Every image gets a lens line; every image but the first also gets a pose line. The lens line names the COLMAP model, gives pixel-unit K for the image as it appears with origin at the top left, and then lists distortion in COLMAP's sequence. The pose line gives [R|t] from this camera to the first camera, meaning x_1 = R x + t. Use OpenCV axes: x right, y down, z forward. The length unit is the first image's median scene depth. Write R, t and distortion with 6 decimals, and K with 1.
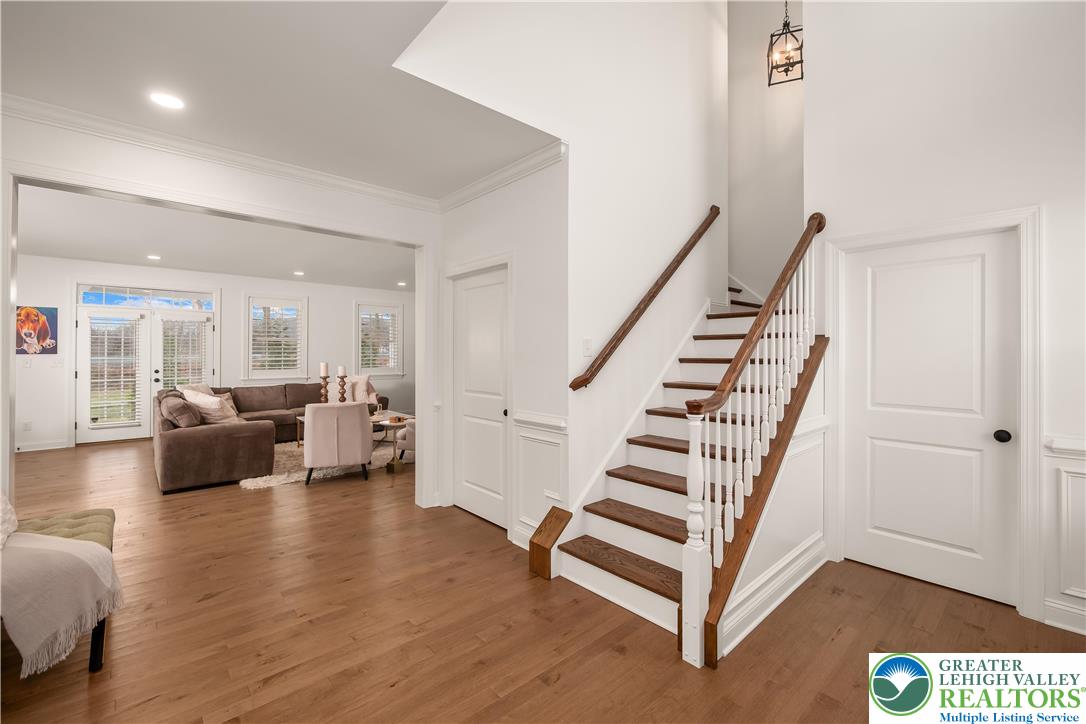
lens RADIAL K [[457.5, 0, 540.3], [0, 457.5, 352.3], [0, 0, 1]] dist [-0.001467, -0.000224]
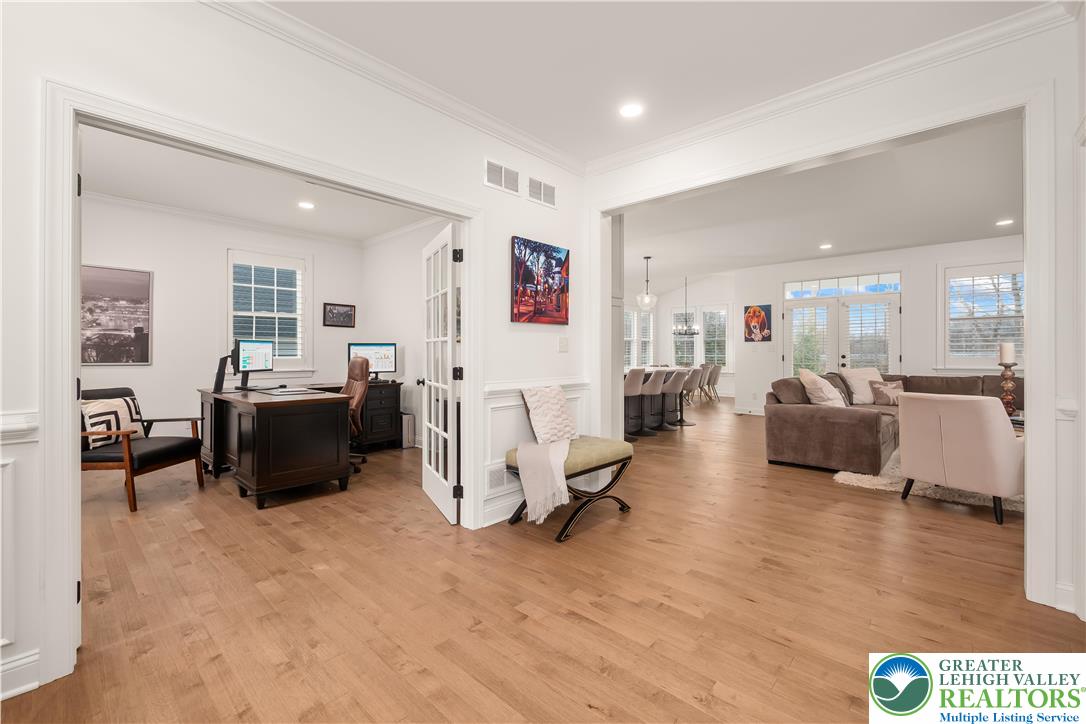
lens RADIAL K [[457.5, 0, 540.3], [0, 457.5, 352.3], [0, 0, 1]] dist [-0.001467, -0.000224]
pose [[0.099917, -0.002586, -0.994992, 0.180250], [0.007210, 0.999972, -0.001875, 0.043773], [0.994970, -0.006986, 0.099932, 0.326172]]
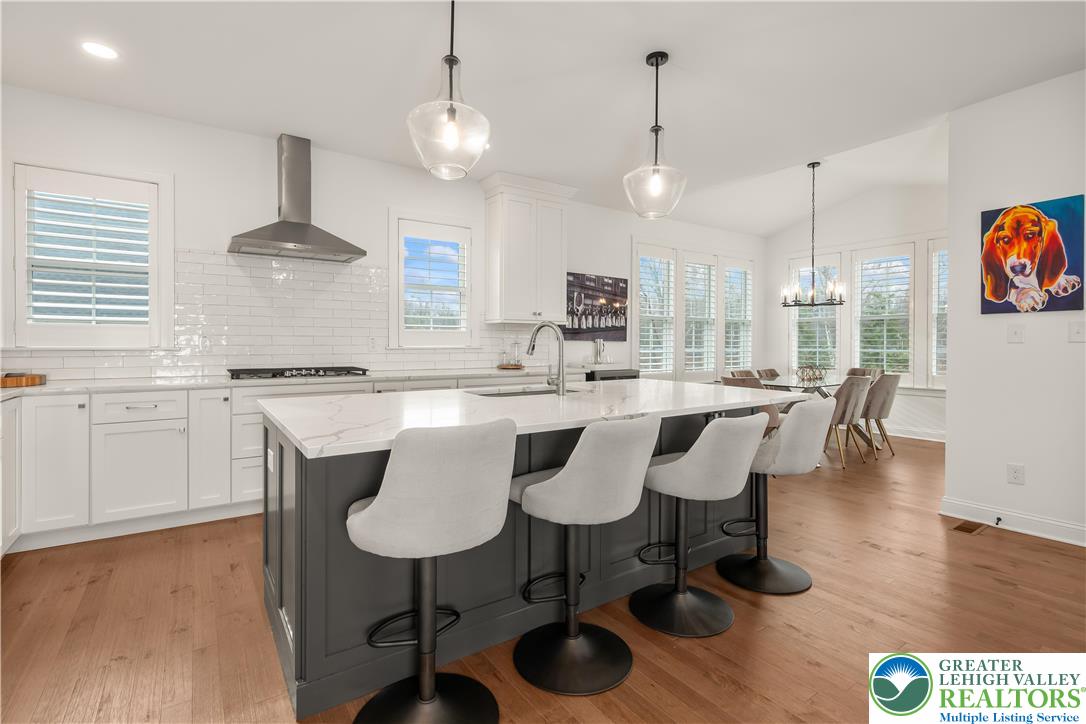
lens RADIAL K [[507.7, 0, 538.9], [0, 507.7, 346.0], [0, 0, 1]] dist [0.001195, 0.000372]
pose [[-0.130708, 0.004575, -0.991410, -0.750957], [0.002456, 0.999988, 0.004291, 0.043662], [0.991418, -0.001874, -0.130717, 0.792620]]
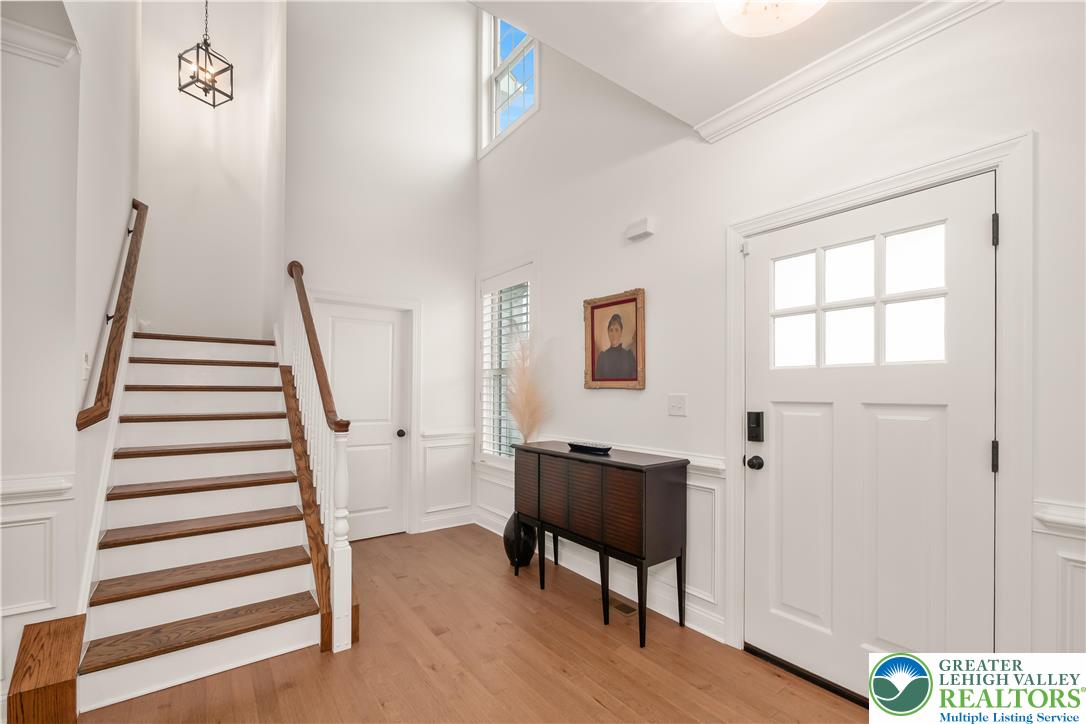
lens RADIAL K [[461.4, 0, 539.2], [0, 461.4, 390.9], [0, 0, 1]] dist [-0.004320, -0.000019]
pose [[0.102123, 0.000313, 0.994772, -0.320163], [-0.011819, 0.999930, 0.000899, 0.010692], [-0.994702, -0.011849, 0.102119, 0.167891]]
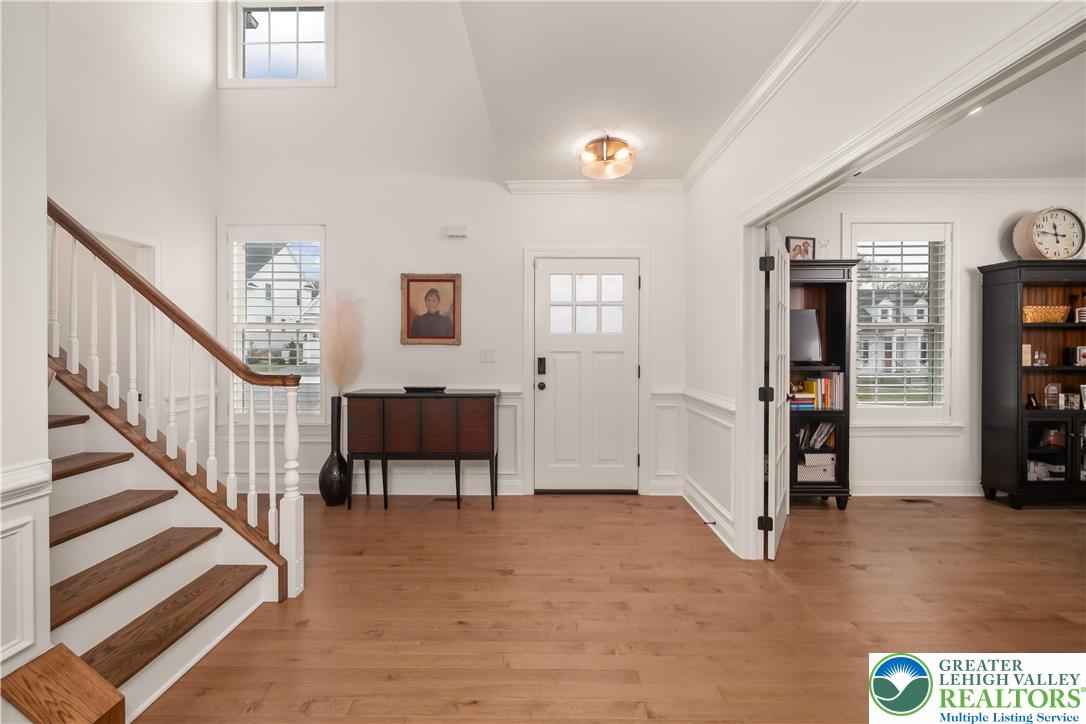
lens RADIAL K [[457.5, 0, 540.3], [0, 457.5, 352.3], [0, 0, 1]] dist [-0.001467, -0.000224]
pose [[-0.732919, -0.007861, 0.680270, -0.394631], [-0.006682, 0.999968, 0.004356, 0.016667], [-0.680283, -0.001353, -0.732948, 0.609080]]
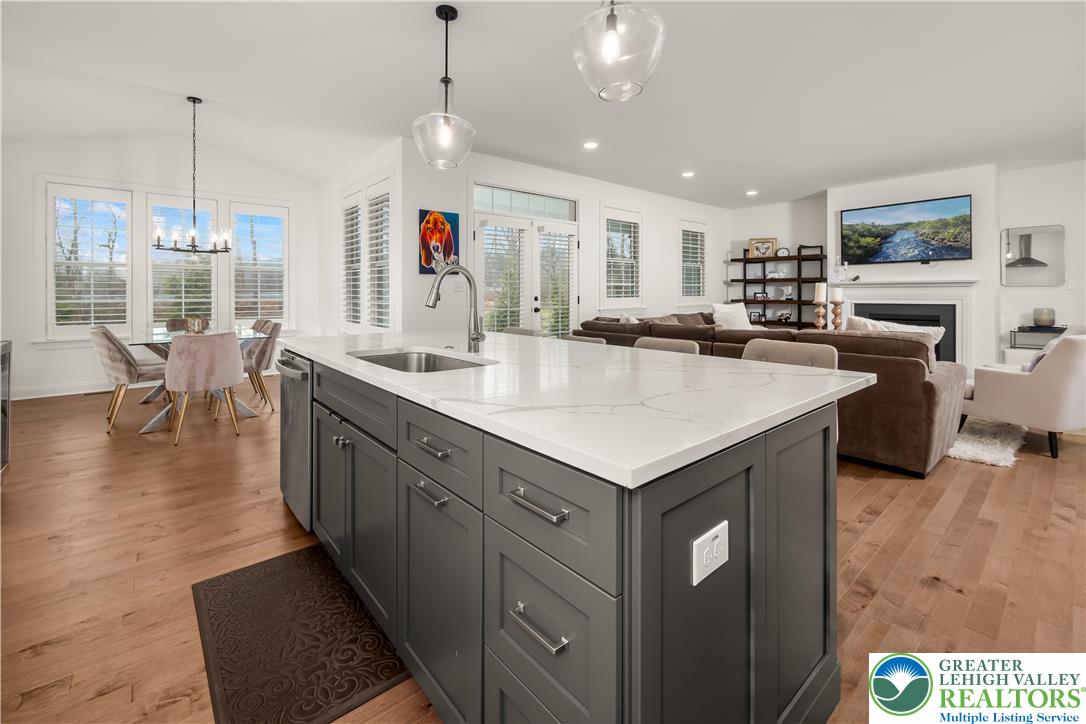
lens RADIAL K [[459.8, 0, 540.4], [0, 459.8, 290.1], [0, 0, 1]] dist [0.000700, 0.000099]
pose [[0.999587, -0.004032, -0.028463, -1.222220], [0.004011, 0.999992, -0.000793, 0.041755], [0.028466, 0.000678, 0.999595, 0.320366]]
